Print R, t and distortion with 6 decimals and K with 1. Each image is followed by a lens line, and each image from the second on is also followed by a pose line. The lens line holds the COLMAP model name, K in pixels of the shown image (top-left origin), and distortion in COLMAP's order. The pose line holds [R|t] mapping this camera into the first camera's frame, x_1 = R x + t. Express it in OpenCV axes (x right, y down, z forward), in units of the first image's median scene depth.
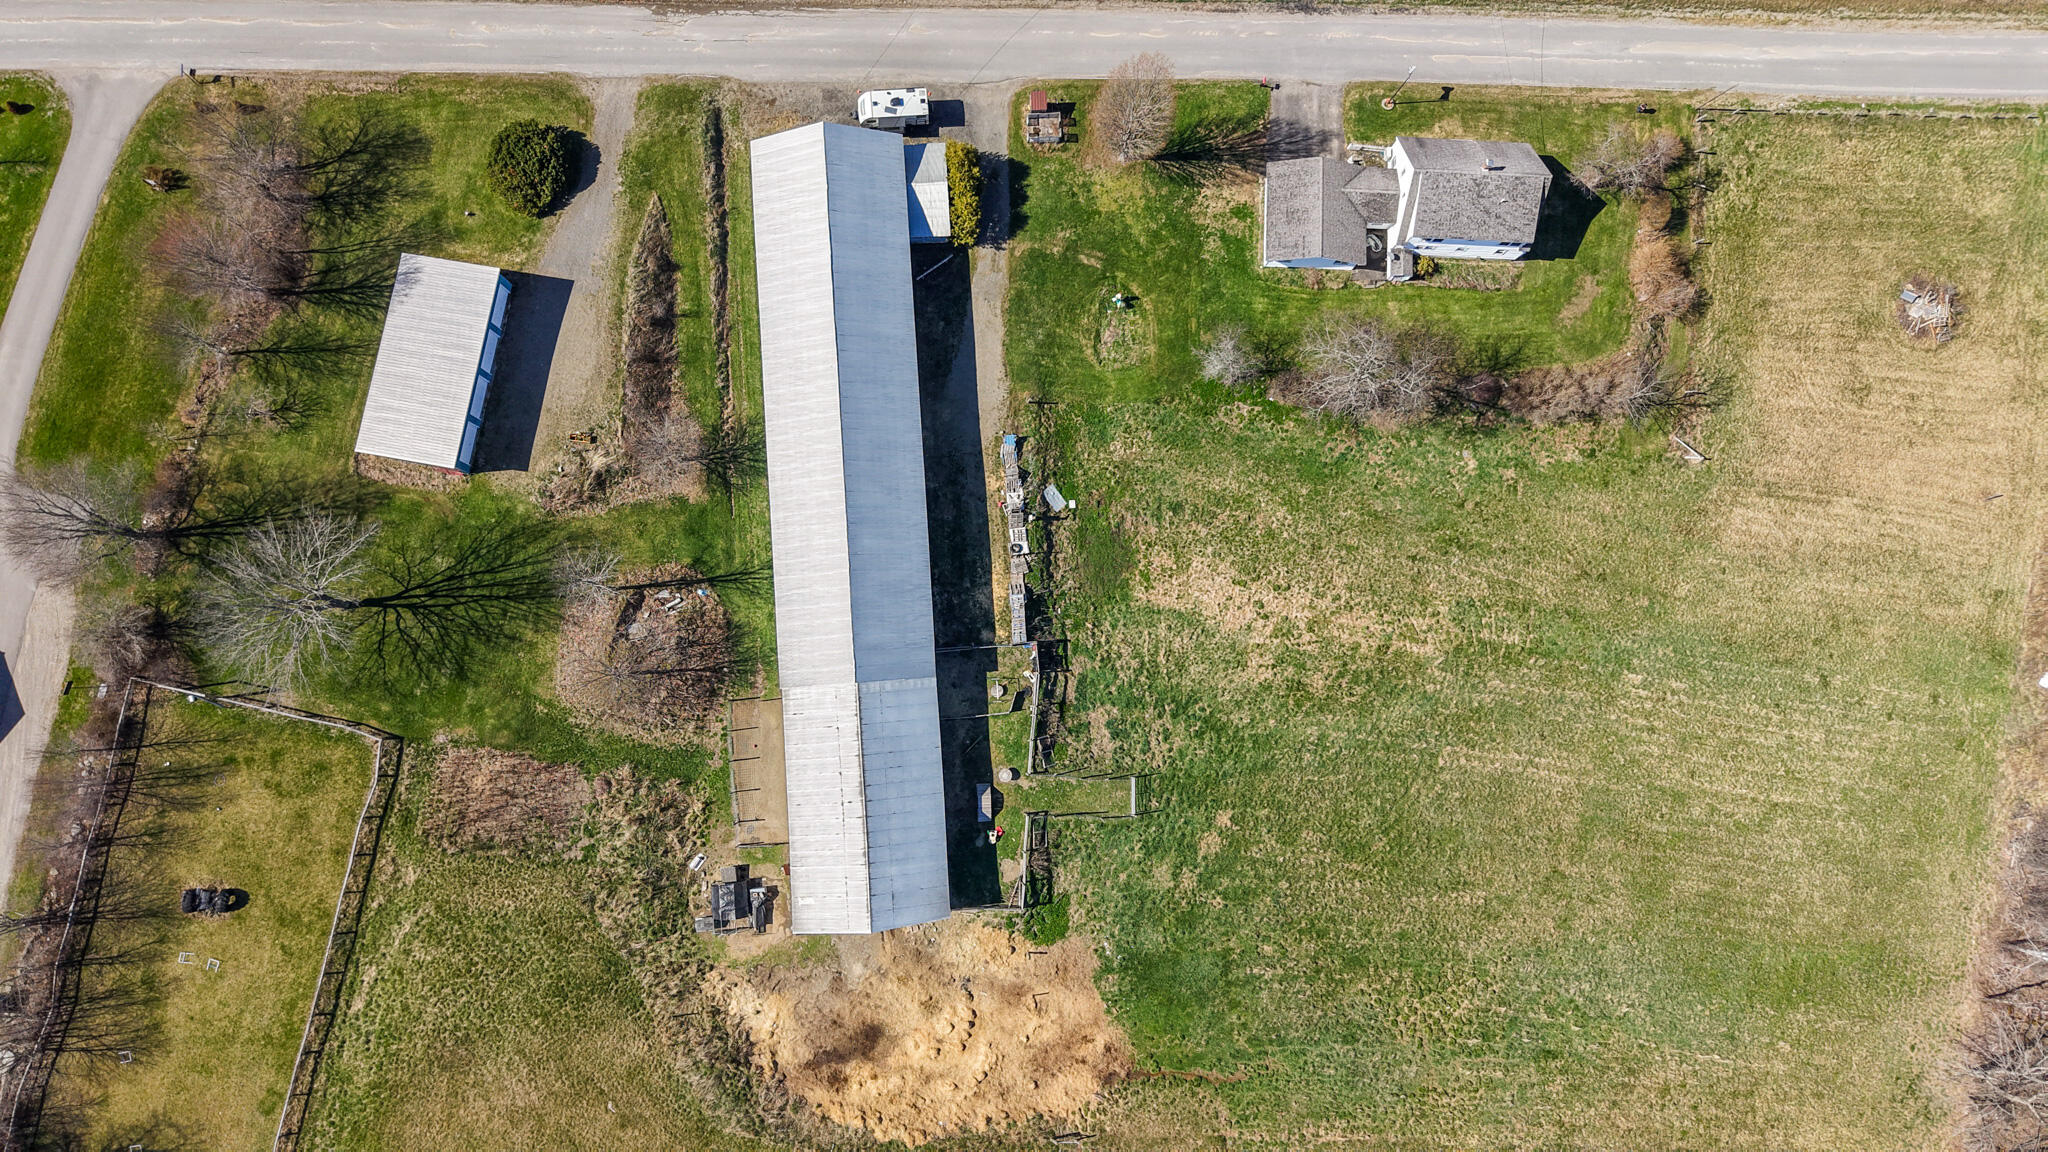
lens RADIAL K [[1492.3, 0, 1022.8], [0, 1492.3, 685.2], [0, 0, 1]] dist [0.000207, -0.002416]
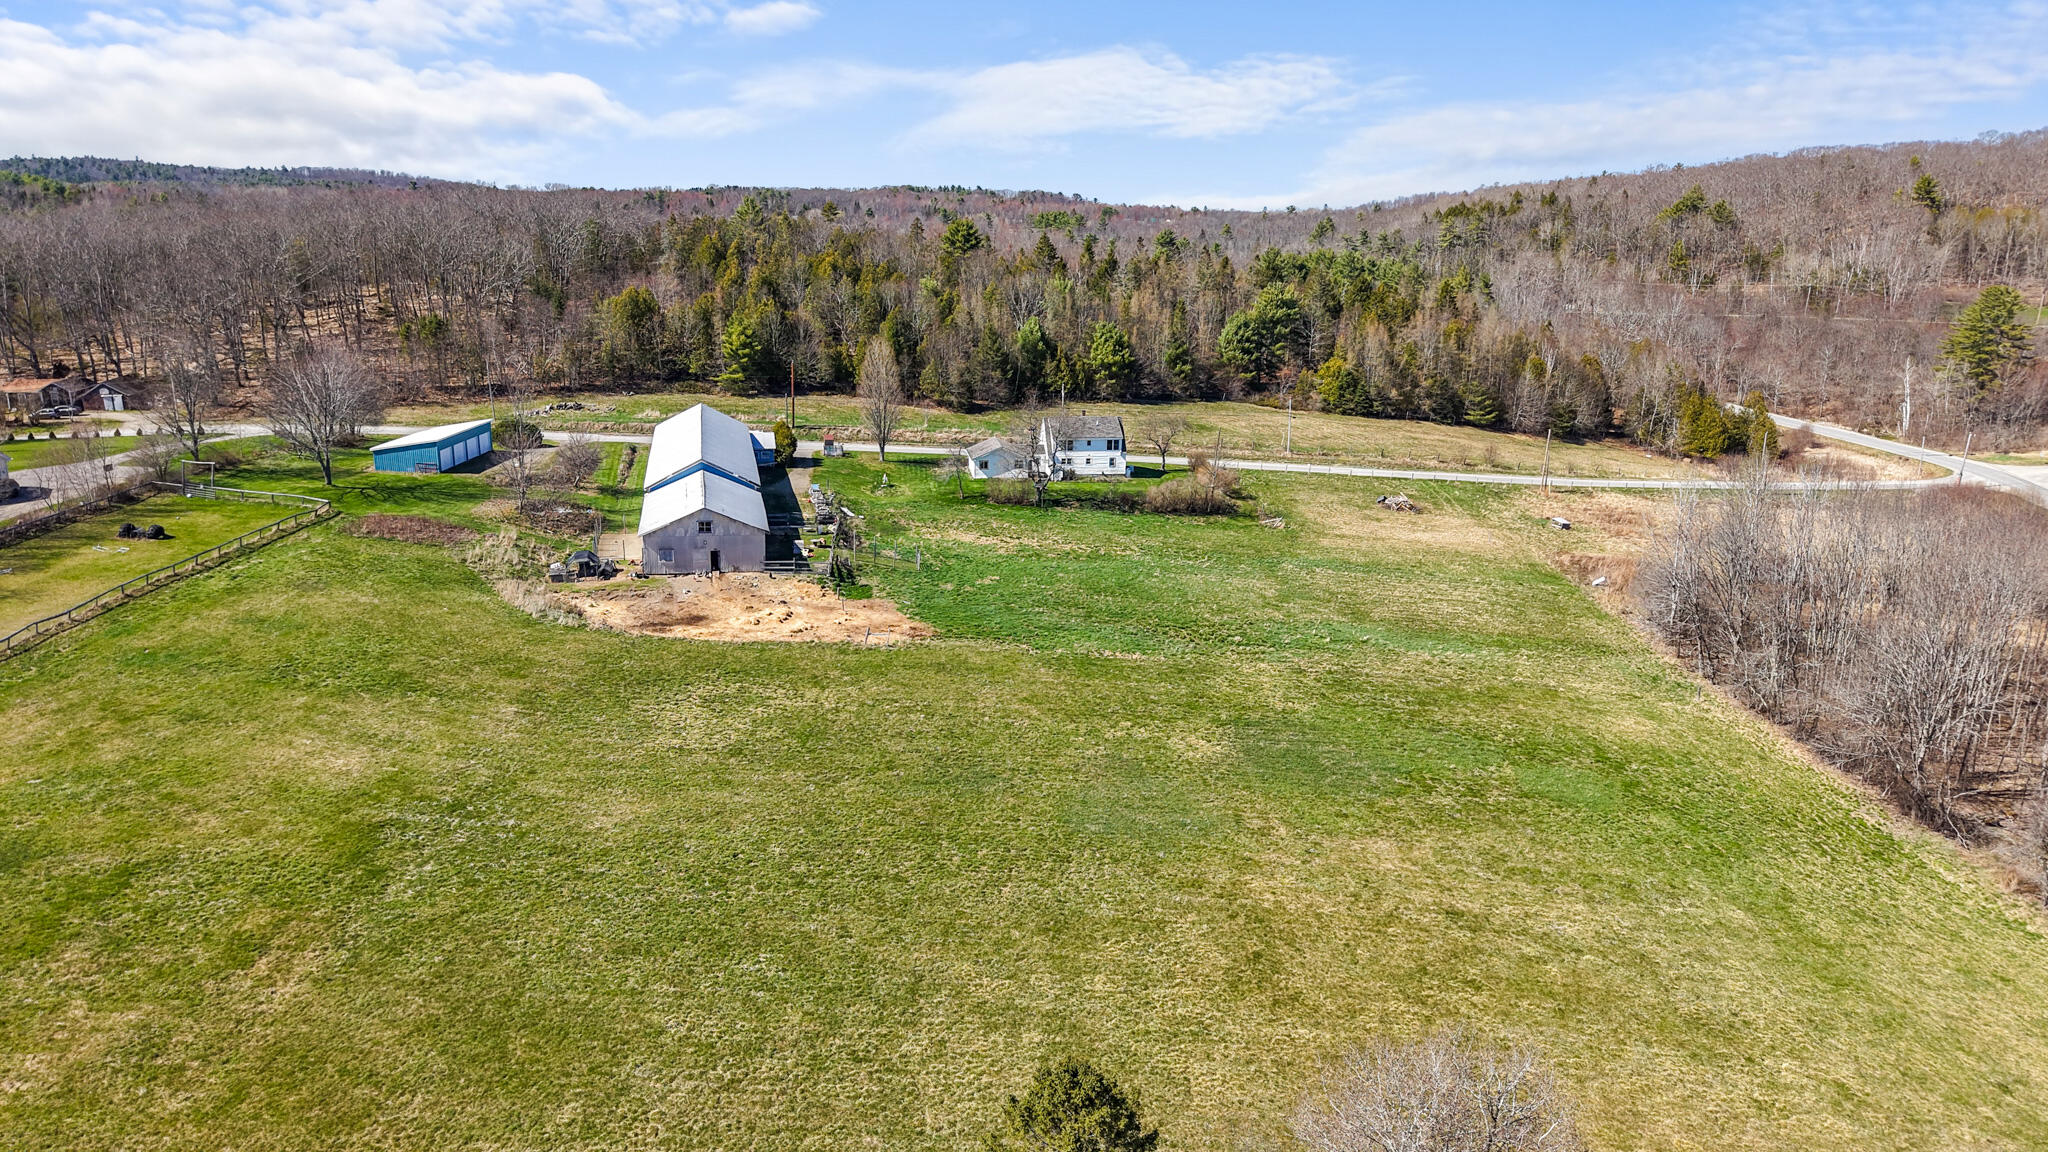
lens RADIAL K [[1402.0, 0, 1024.0], [0, 1402.0, 576.0], [0, 0, 1]] dist [0.013421, -0.004945]
pose [[0.987038, -0.073412, 0.142711, -0.007383], [0.159060, 0.329211, -0.930763, 1.212271], [0.021347, 0.941398, 0.336621, 0.611934]]
